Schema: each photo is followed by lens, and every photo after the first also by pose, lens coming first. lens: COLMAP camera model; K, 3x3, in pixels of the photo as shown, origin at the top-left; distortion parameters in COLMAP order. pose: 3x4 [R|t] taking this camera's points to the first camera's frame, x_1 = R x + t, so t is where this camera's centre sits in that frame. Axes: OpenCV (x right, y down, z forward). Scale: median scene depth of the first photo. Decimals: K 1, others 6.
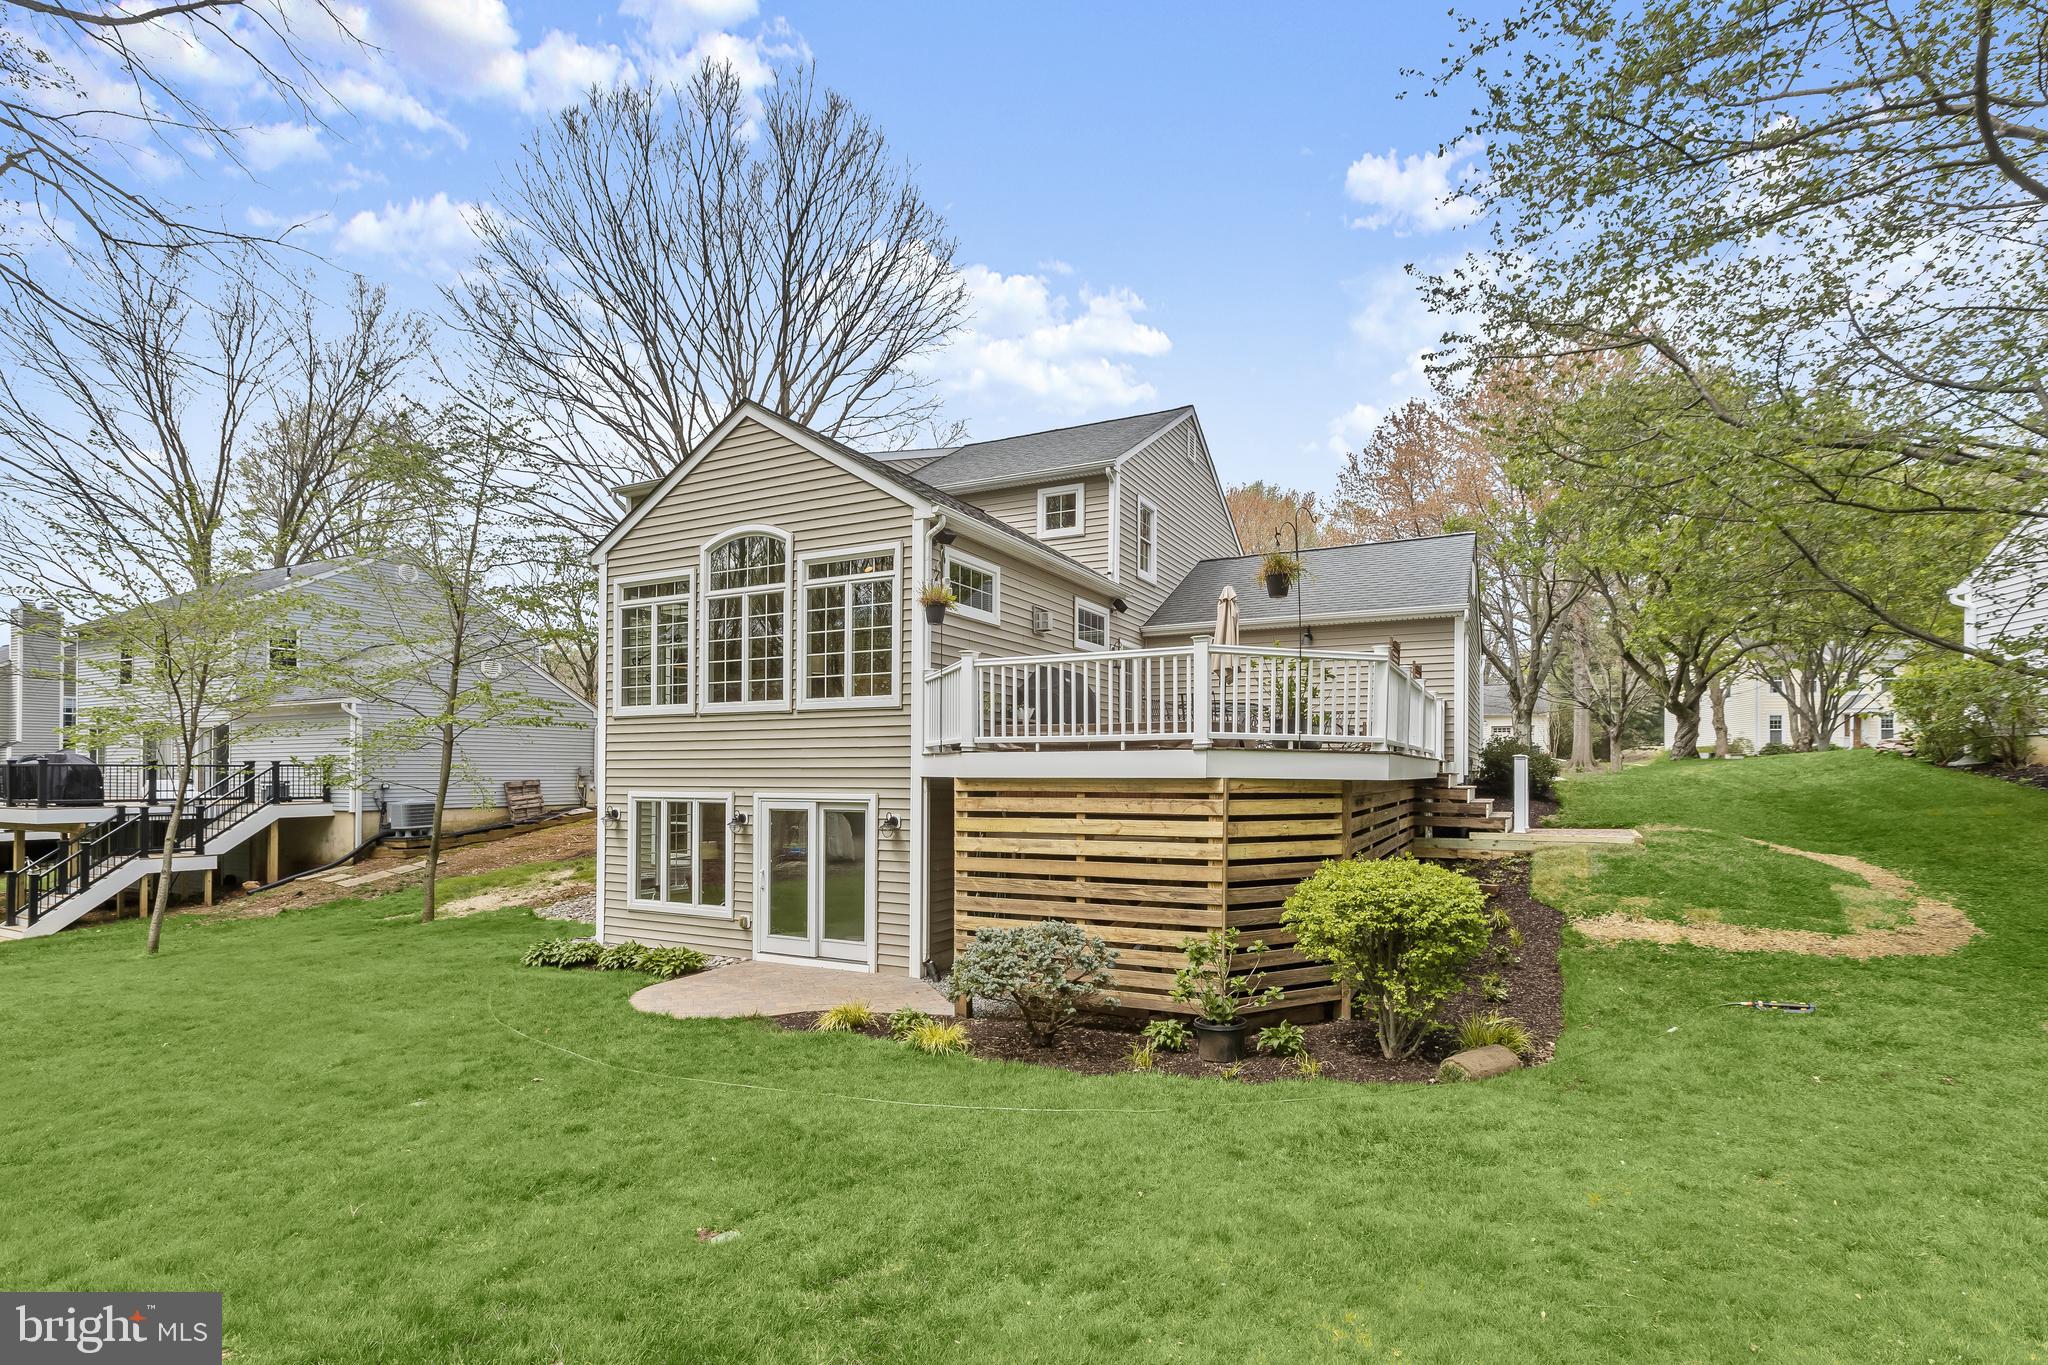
lens RADIAL K [[1008.1, 0, 1030.2], [0, 1008.1, 773.4], [0, 0, 1]] dist [-0.020119, -0.000555]
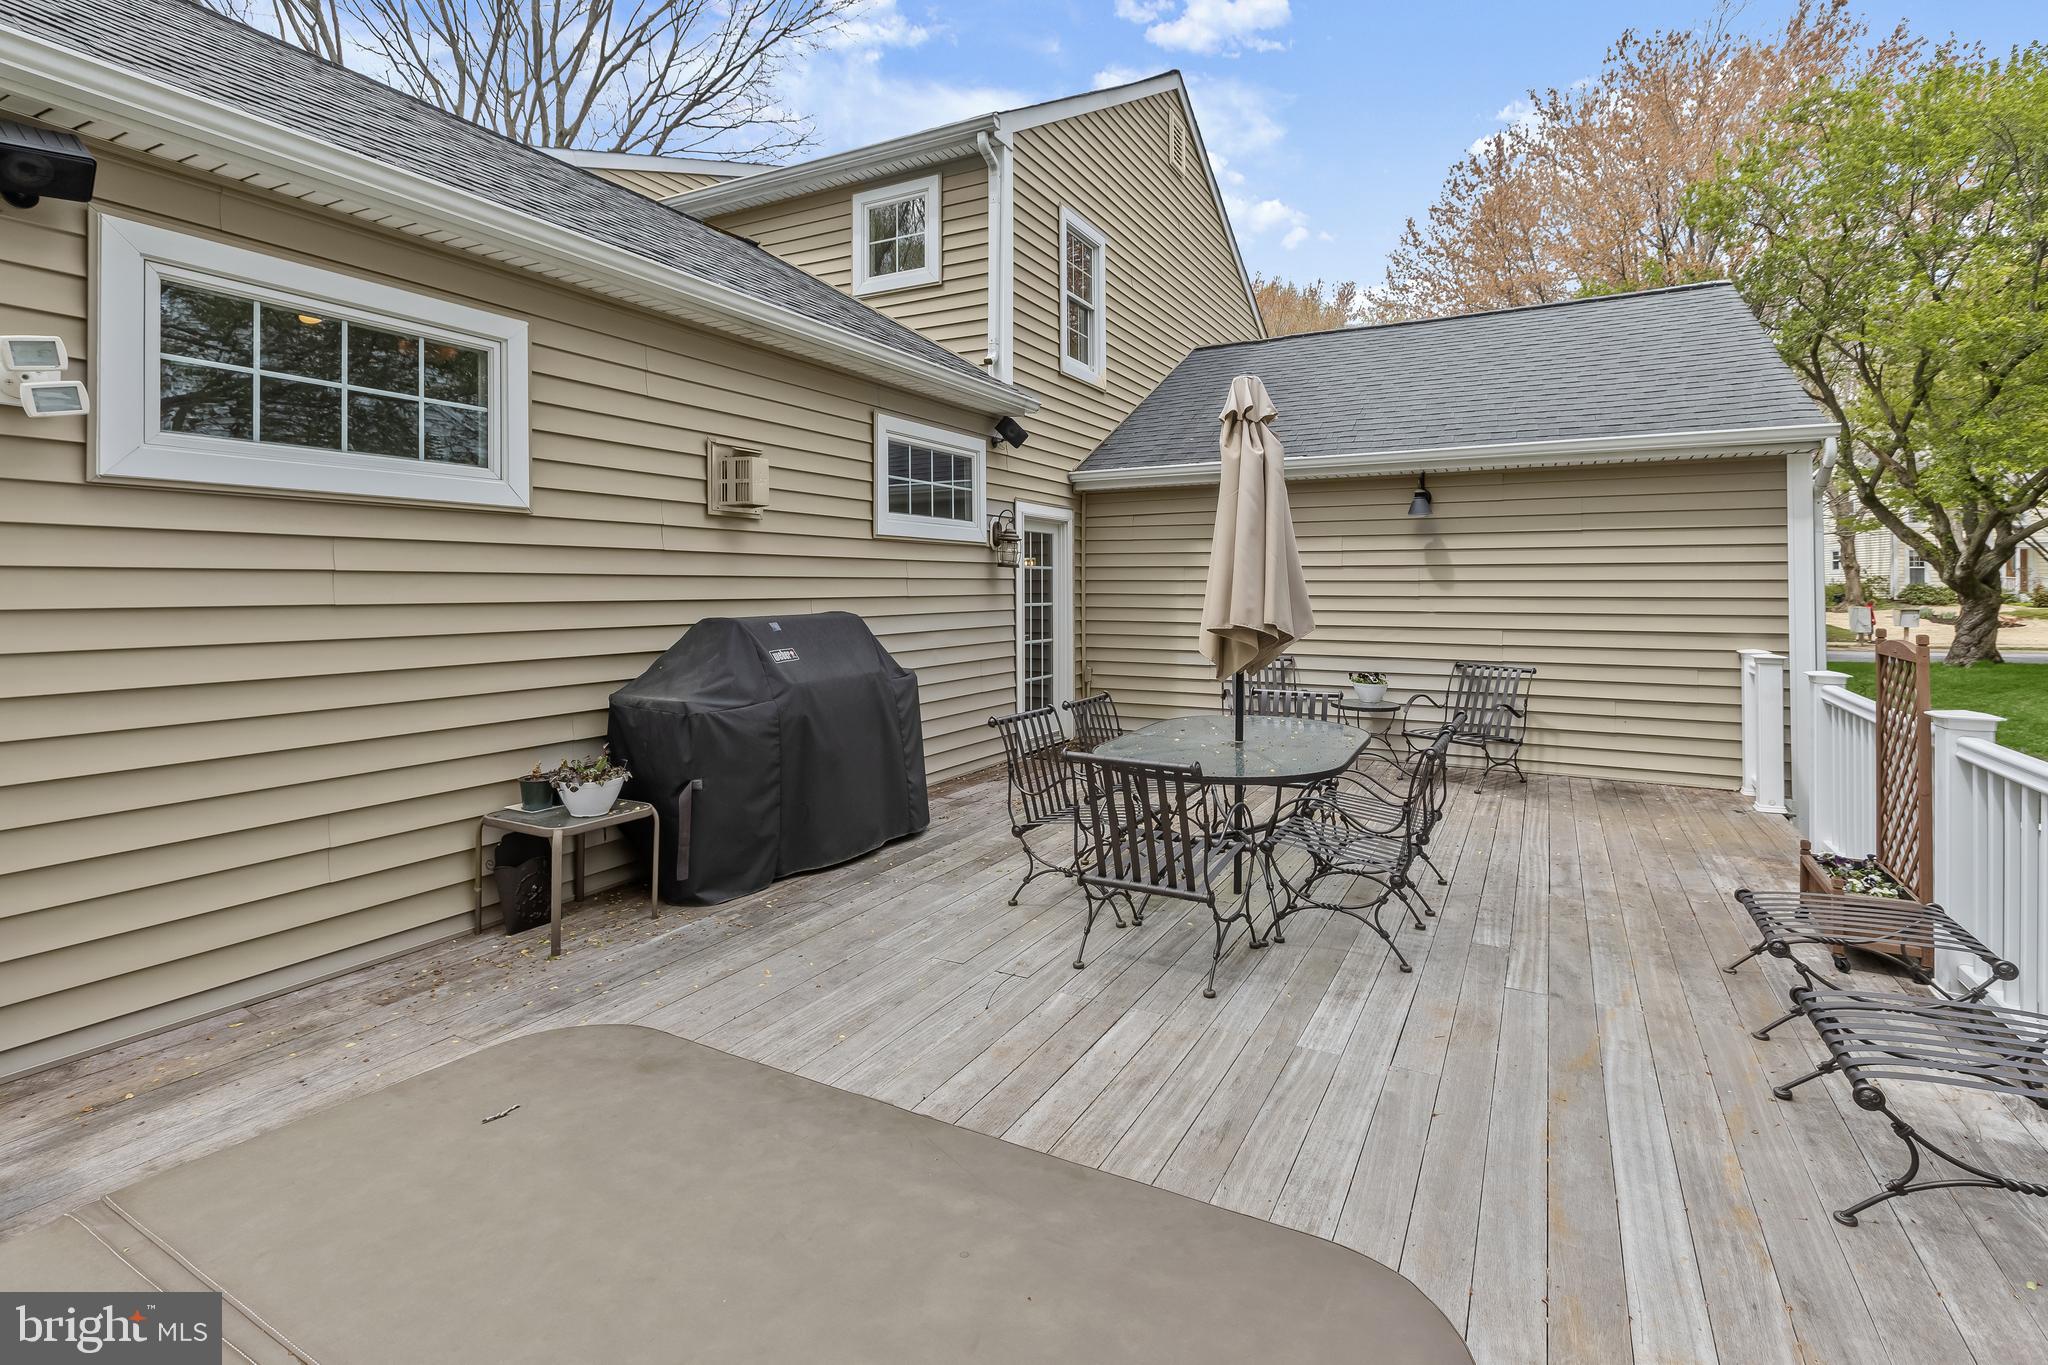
lens RADIAL K [[949.4, 0, 1033.3], [0, 949.4, 574.5], [0, 0, 1]] dist [-0.019346, 0.000169]
pose [[0.999571, -0.004286, -0.028988, 0.145682], [0.004120, 0.999975, -0.005771, -0.127259], [0.029012, 0.005649, 0.999563, 0.731073]]
